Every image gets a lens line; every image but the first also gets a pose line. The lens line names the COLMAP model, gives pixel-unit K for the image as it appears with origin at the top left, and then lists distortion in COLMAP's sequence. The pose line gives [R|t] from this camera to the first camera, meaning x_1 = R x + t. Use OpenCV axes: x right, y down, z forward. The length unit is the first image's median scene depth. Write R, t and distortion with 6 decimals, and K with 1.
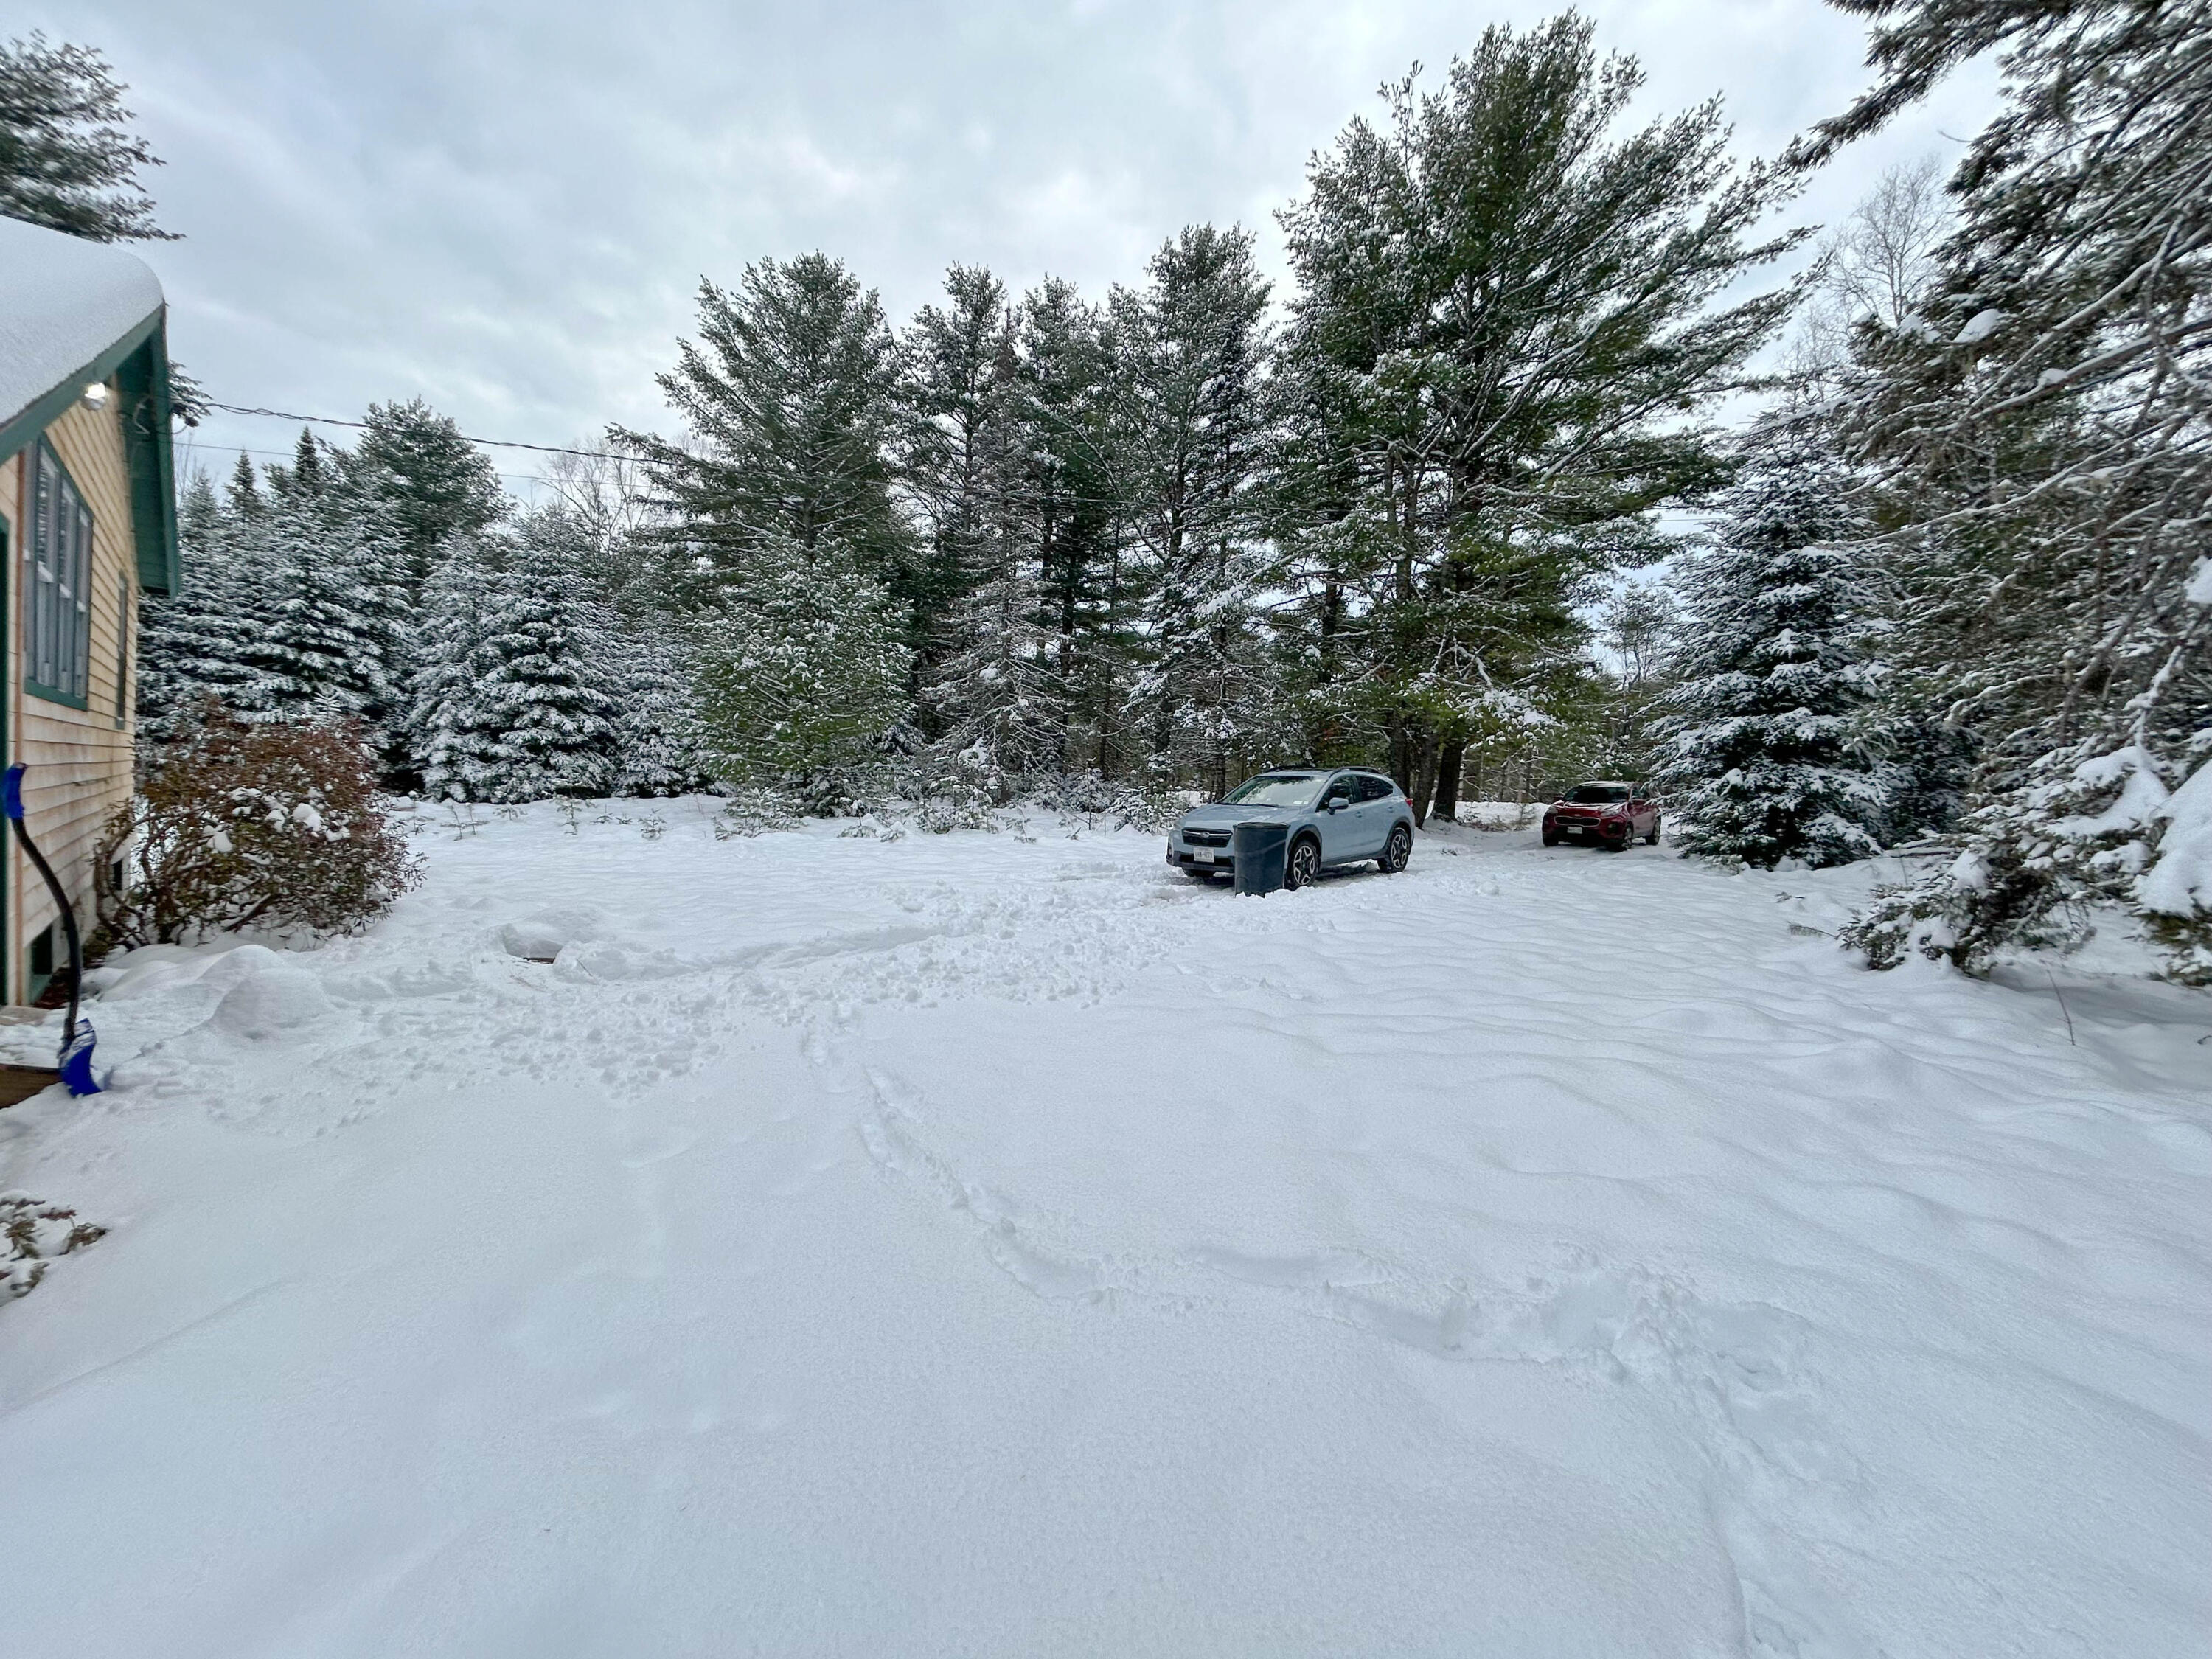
lens RADIAL K [[889.2, 0, 1105.2], [0, 889.2, 825.1], [0, 0, 1]] dist [-0.001524, 0.000778]
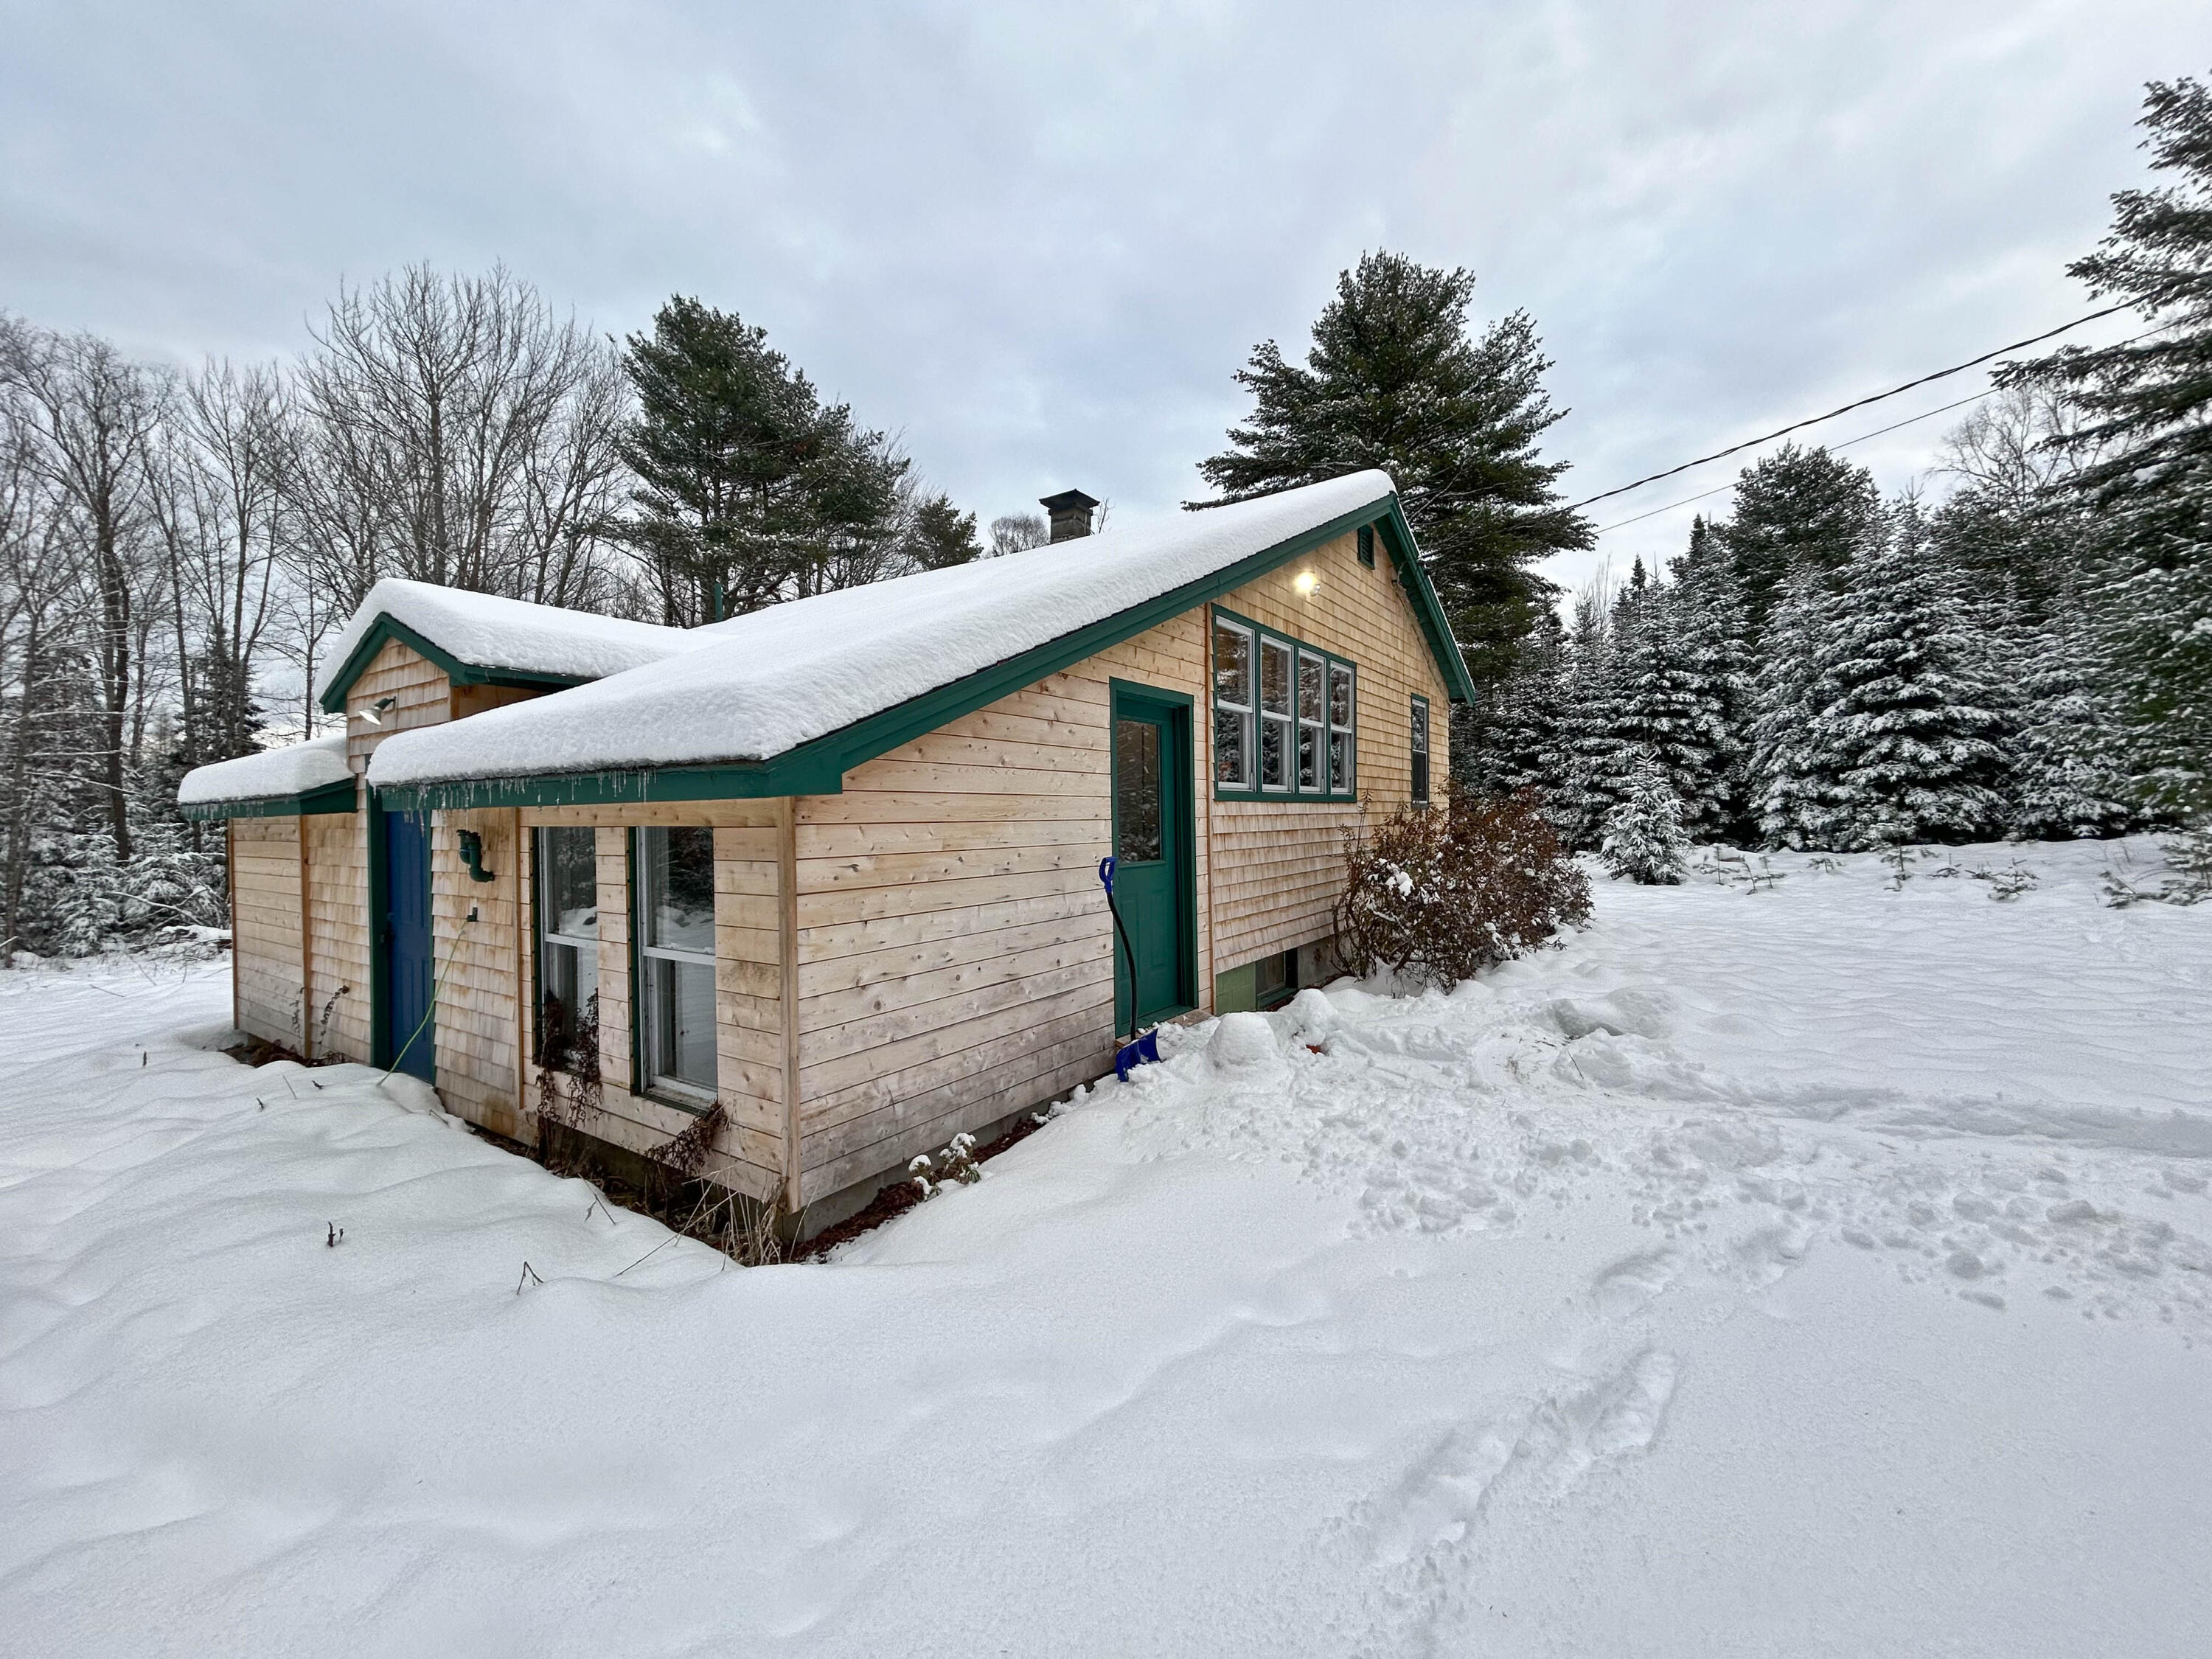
lens RADIAL K [[889.2, 0, 1101.1], [0, 889.2, 826.0], [0, 0, 1]] dist [-0.001524, 0.000778]
pose [[0.206276, -0.042381, -0.977576, 0.039208], [-0.004750, 0.999006, -0.044312, -0.007036], [0.978482, 0.013784, 0.205870, 0.084531]]
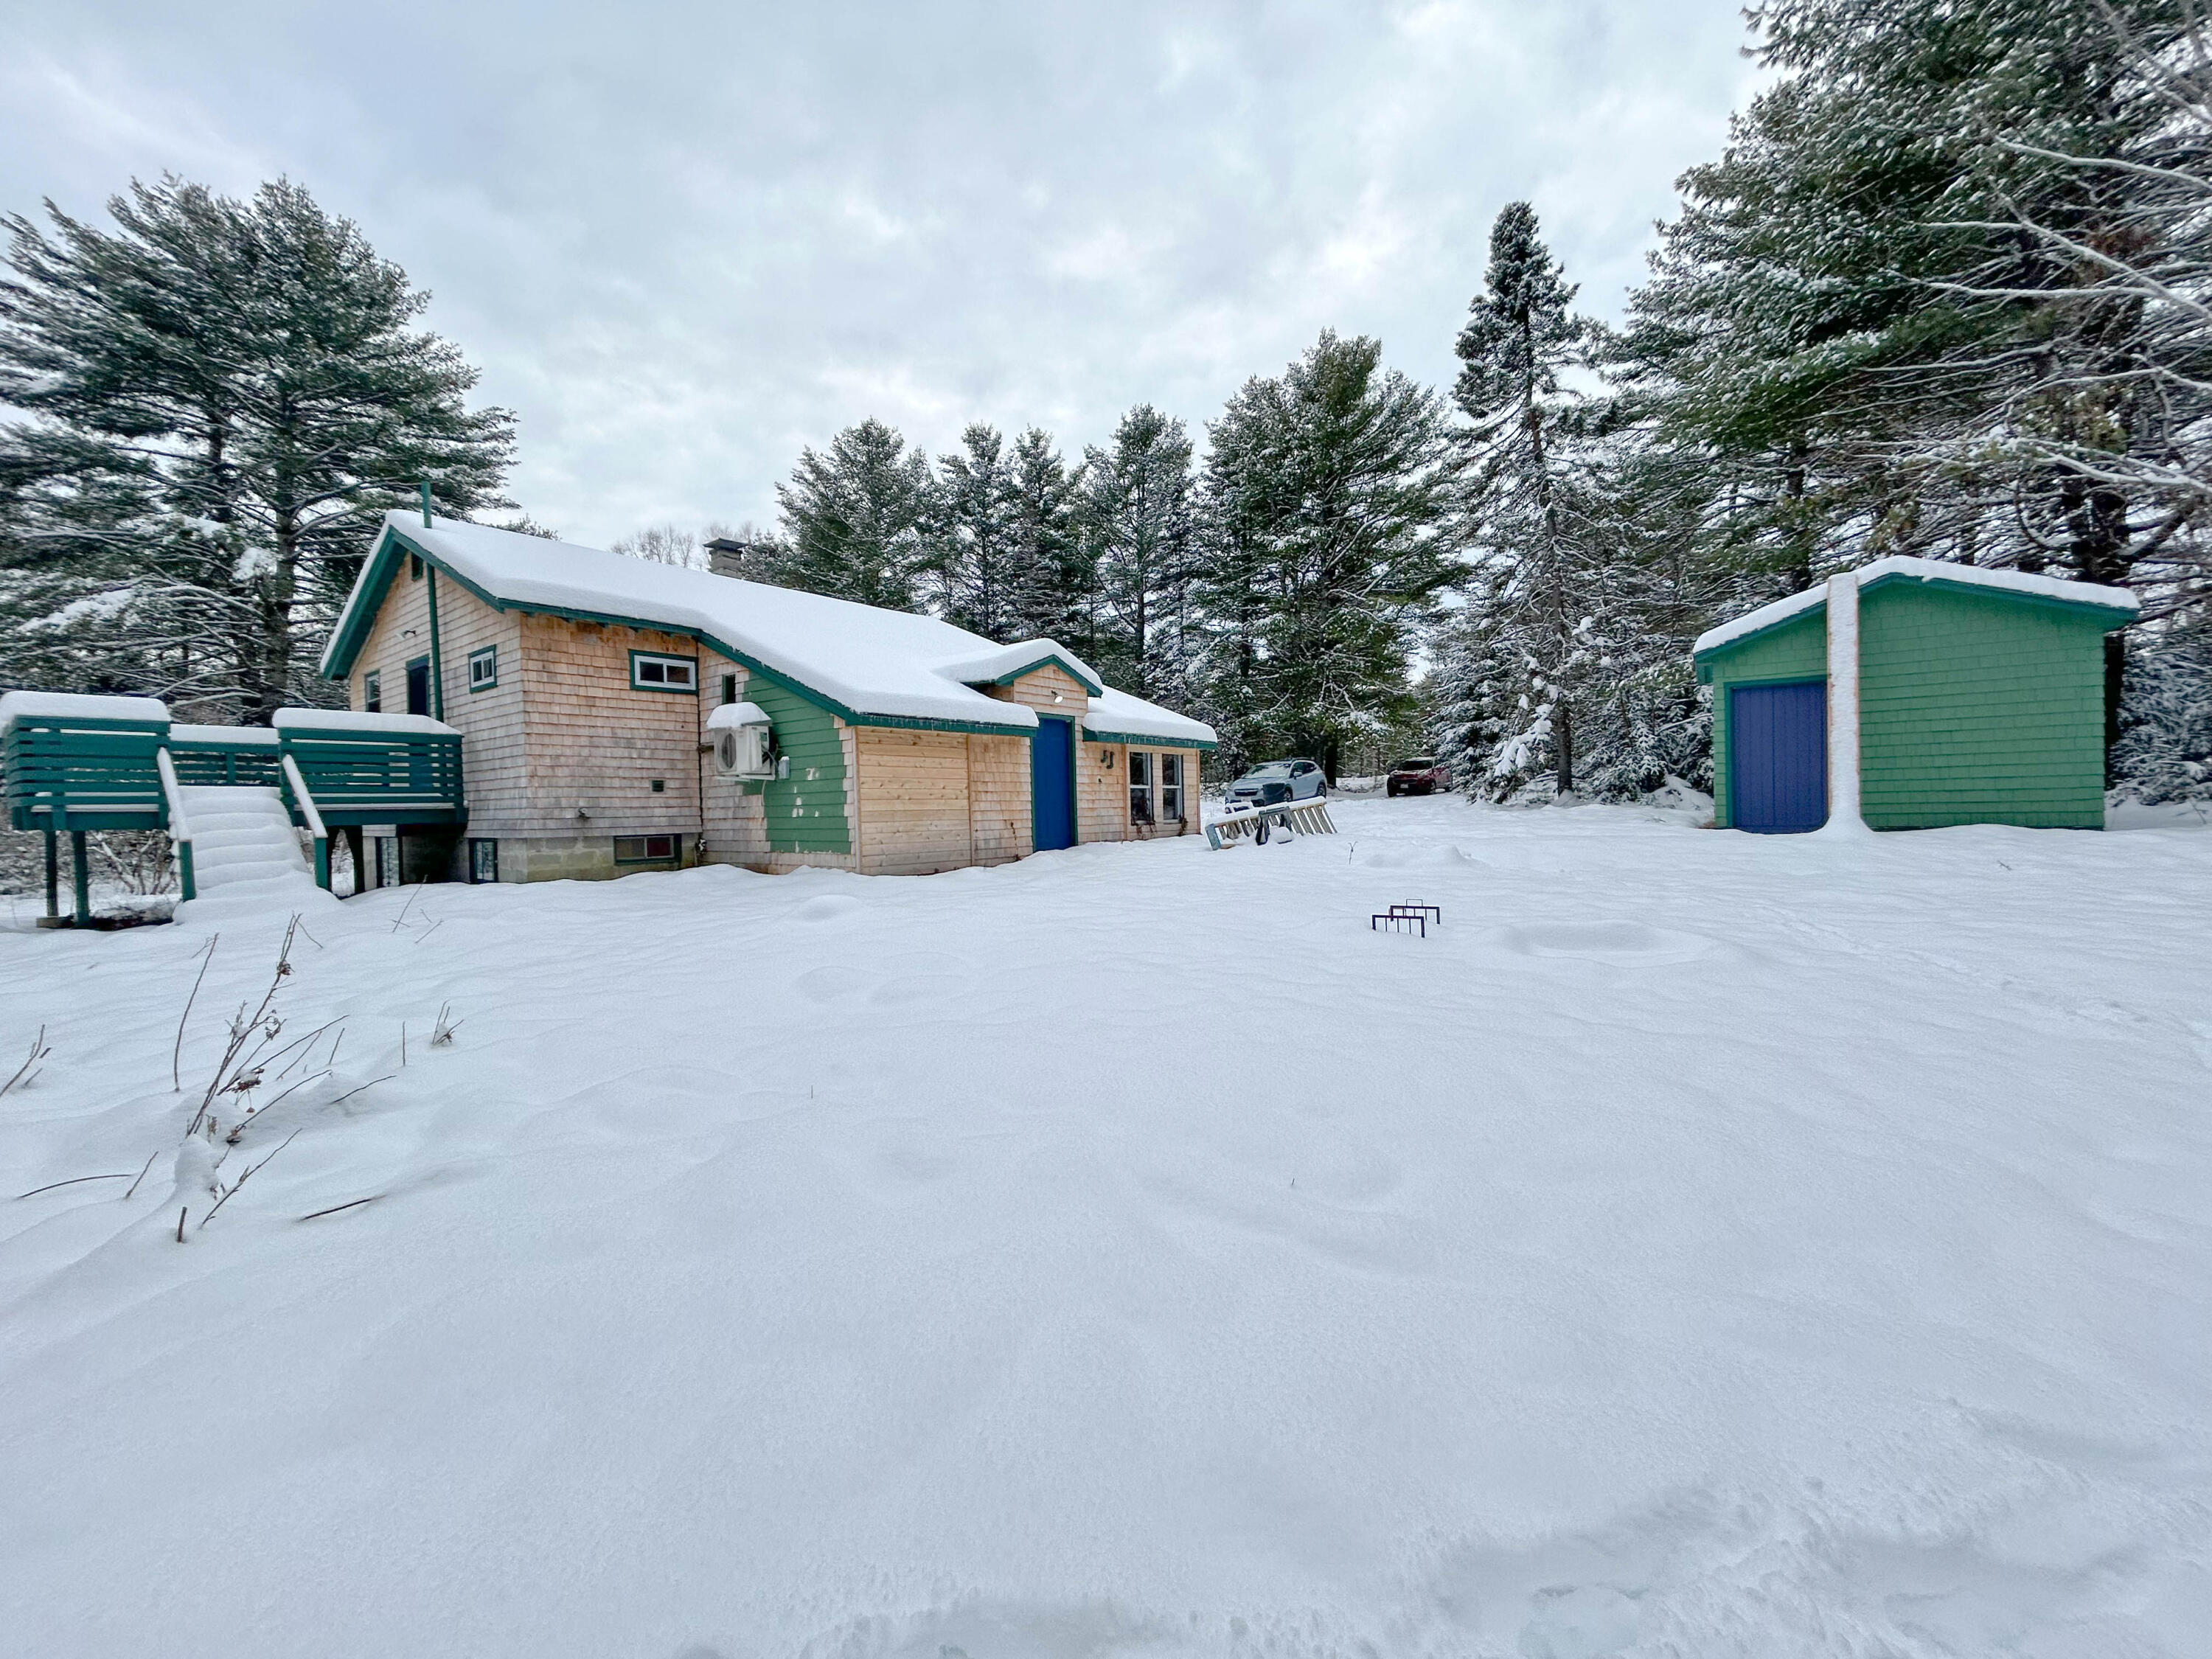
lens RADIAL K [[889.2, 0, 1102.0], [0, 889.2, 828.4], [0, 0, 1]] dist [-0.001524, 0.000778]
pose [[0.987883, -0.075889, 0.135378, -0.293849], [0.076142, 0.997092, 0.003315, 0.035924], [-0.135236, 0.007033, 0.990788, -0.631980]]
